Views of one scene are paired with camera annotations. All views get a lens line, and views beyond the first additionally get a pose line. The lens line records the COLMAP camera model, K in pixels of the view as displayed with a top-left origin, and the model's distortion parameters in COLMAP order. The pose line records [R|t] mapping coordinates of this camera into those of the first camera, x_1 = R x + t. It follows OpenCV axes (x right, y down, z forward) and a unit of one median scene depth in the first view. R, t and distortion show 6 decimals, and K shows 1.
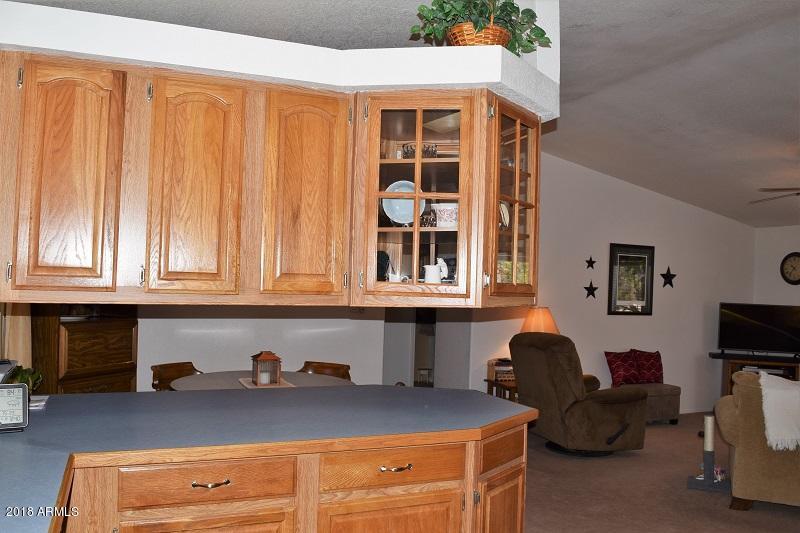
lens RADIAL K [[629.8, 0, 400.0], [0, 629.8, 266.5], [0, 0, 1]] dist [-0.084533, 0.009485]
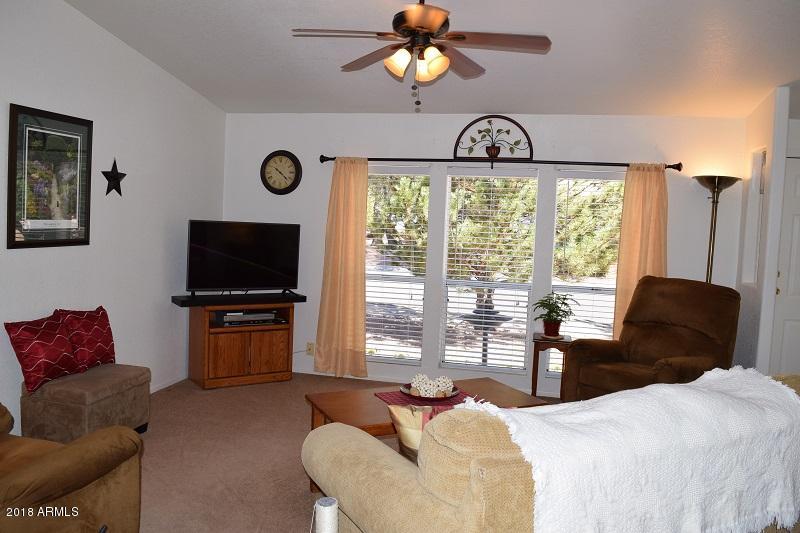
lens RADIAL K [[629.8, 0, 400.0], [0, 629.8, 266.5], [0, 0, 1]] dist [-0.084533, 0.009485]
pose [[0.590950, -0.071511, 0.803532, 0.122051], [-0.048550, 0.991105, 0.123909, 0.015424], [-0.805246, -0.112235, 0.582222, 0.446237]]
